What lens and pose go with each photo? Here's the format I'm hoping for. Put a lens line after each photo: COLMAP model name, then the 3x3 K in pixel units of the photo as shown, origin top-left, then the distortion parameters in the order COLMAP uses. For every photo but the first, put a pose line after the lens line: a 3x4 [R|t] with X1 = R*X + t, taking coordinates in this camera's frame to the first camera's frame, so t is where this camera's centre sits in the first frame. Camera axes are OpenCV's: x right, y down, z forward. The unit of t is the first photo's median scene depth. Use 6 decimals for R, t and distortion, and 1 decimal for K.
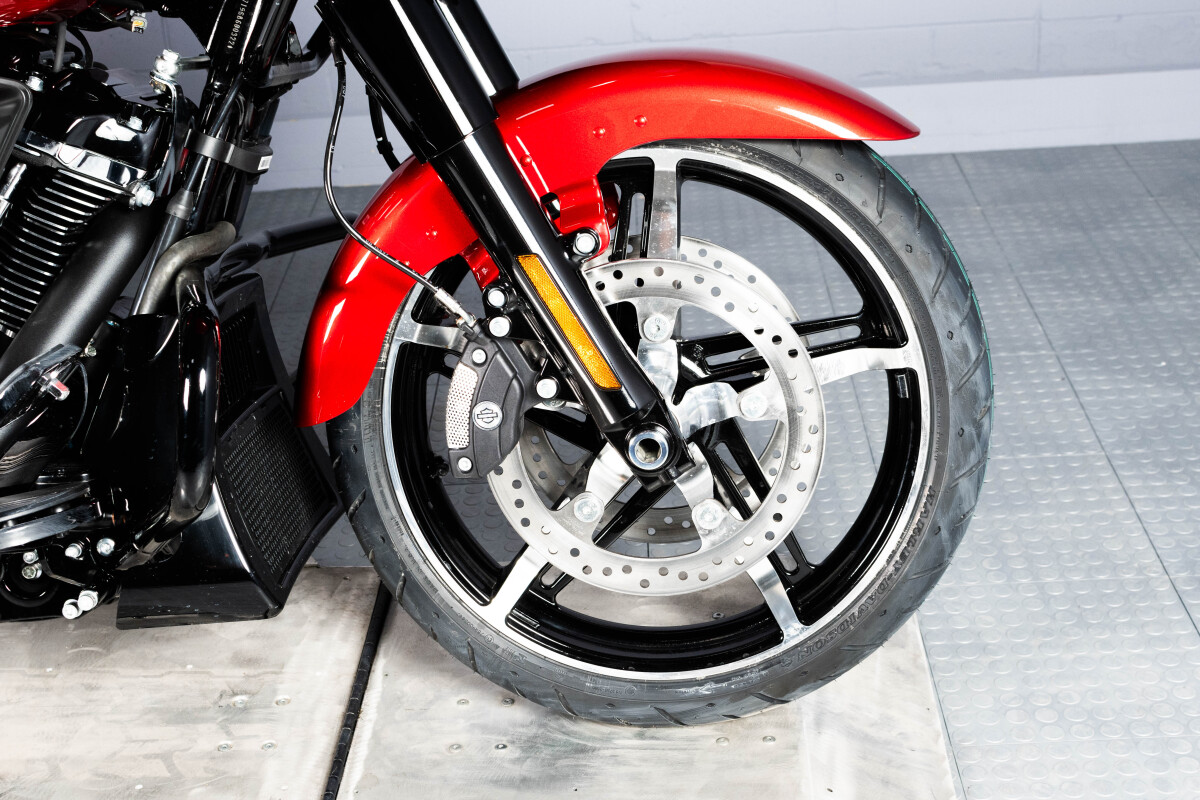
lens RADIAL K [[1769.9, 0, 564.9], [0, 1769.9, 376.8], [0, 0, 1]] dist [-0.006748, 0.000000]
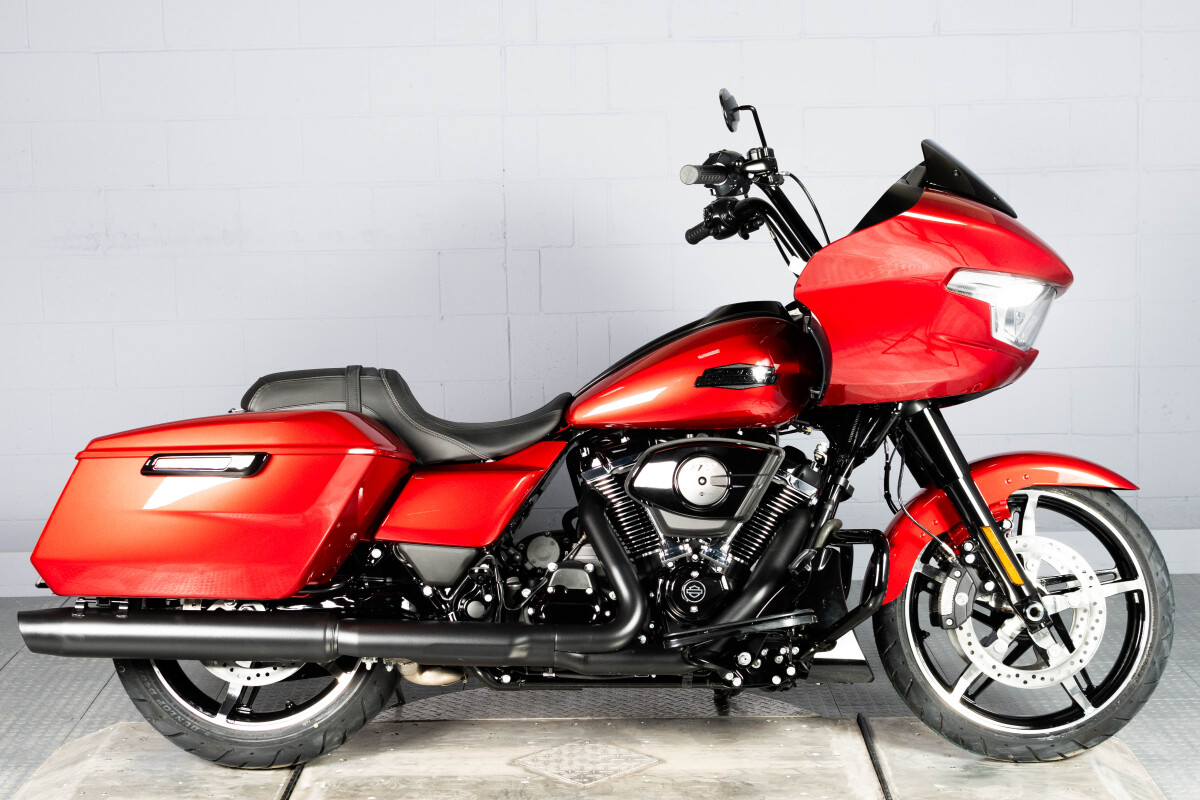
lens RADIAL K [[1858.6, 0, 608.2], [0, 1858.6, 398.6], [0, 0, 1]] dist [-0.009460, 0.000000]
pose [[0.998853, 0.040698, 0.025219, -0.552454], [-0.031578, 0.955920, -0.291924, 0.473609], [-0.035988, 0.290793, 0.956109, -1.320562]]
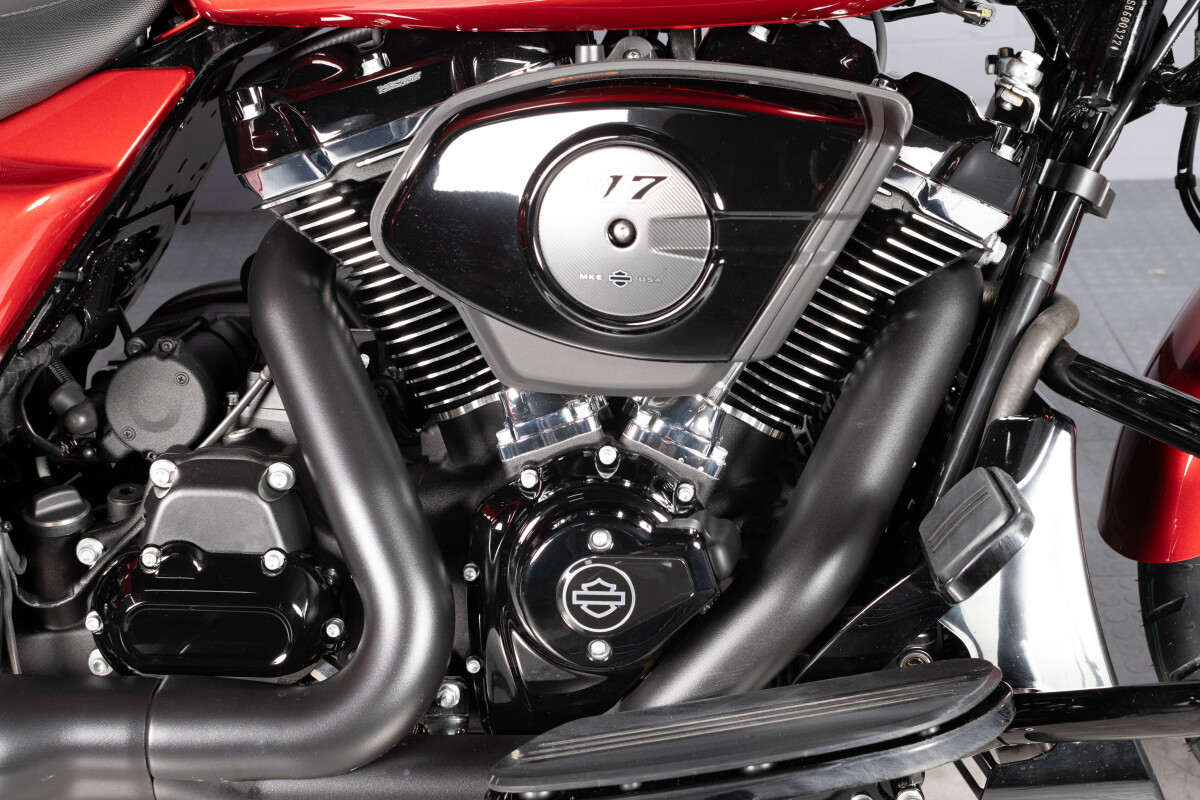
lens RADIAL K [[1807.8, 0, 603.2], [0, 1807.8, 399.7], [0, 0, 1]] dist [-0.004930, 0.000000]
pose [[0.999705, 0.022035, 0.010182, -0.388238], [-0.022190, 0.999635, 0.015402, -0.046200], [-0.009839, -0.015624, 0.999830, 0.244493]]
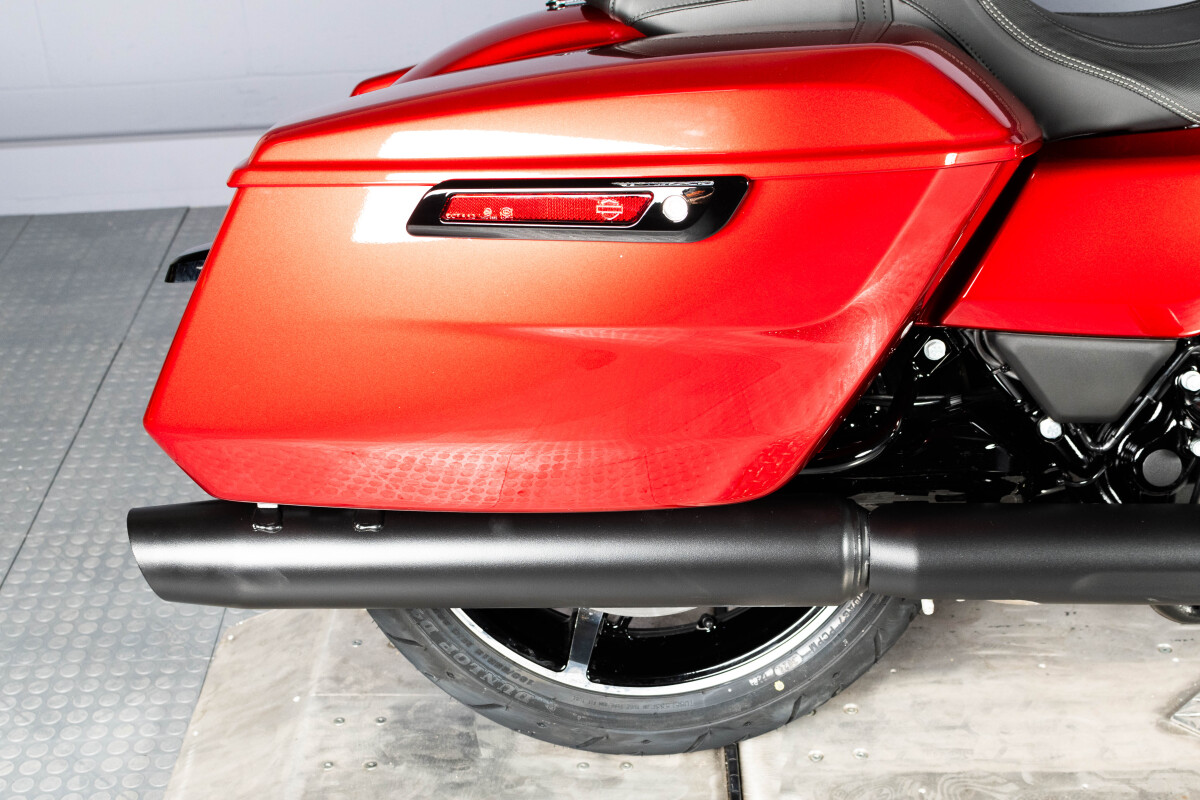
lens RADIAL K [[1807.8, 0, 637.1], [0, 1807.8, 372.7], [0, 0, 1]] dist [-0.004930, 0.000000]
pose [[0.999946, 0.005500, 0.008850, -0.940745], [-0.005622, 0.999889, 0.013791, -0.006064], [-0.008773, -0.013840, 0.999866, -0.019701]]
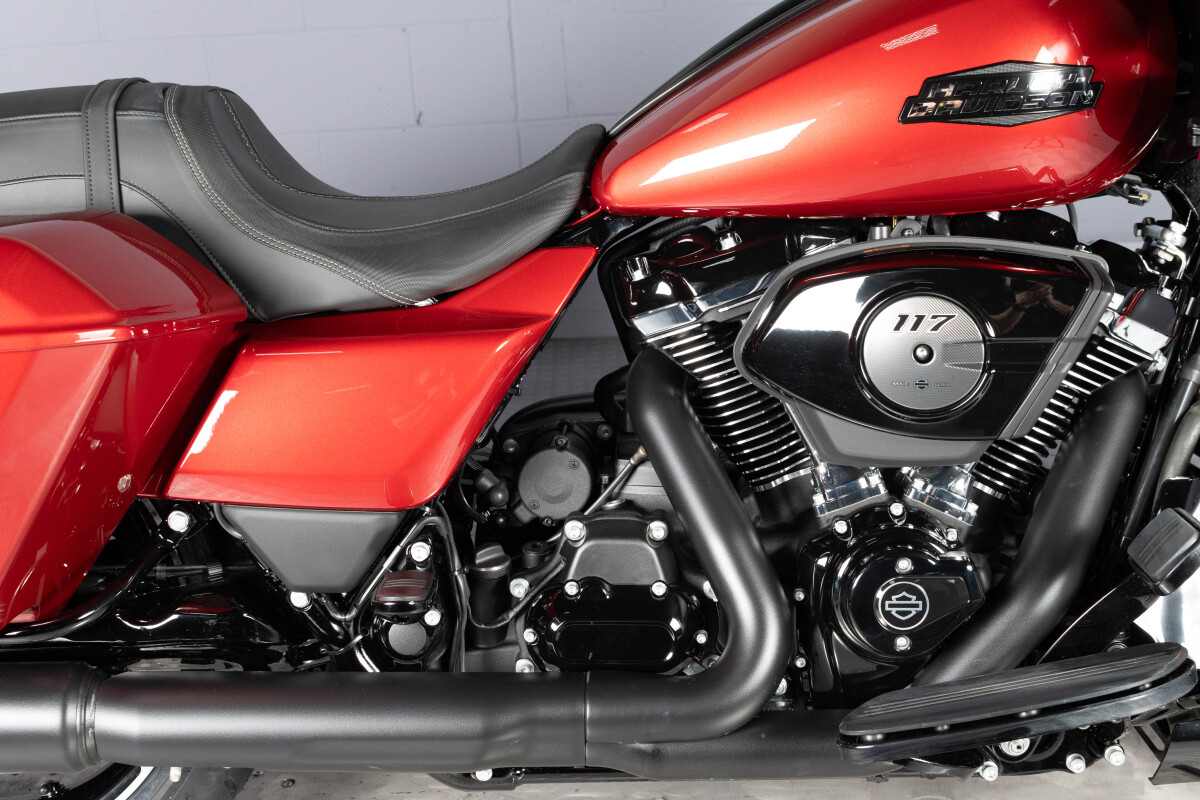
lens RADIAL K [[1807.8, 0, 602.8], [0, 1807.8, 392.3], [0, 0, 1]] dist [-0.004930, 0.000000]
pose [[0.999983, 0.004580, 0.003630, -0.543360], [-0.004350, 0.998128, -0.061011, -0.017294], [-0.003903, 0.060994, 0.998131, -0.053267]]
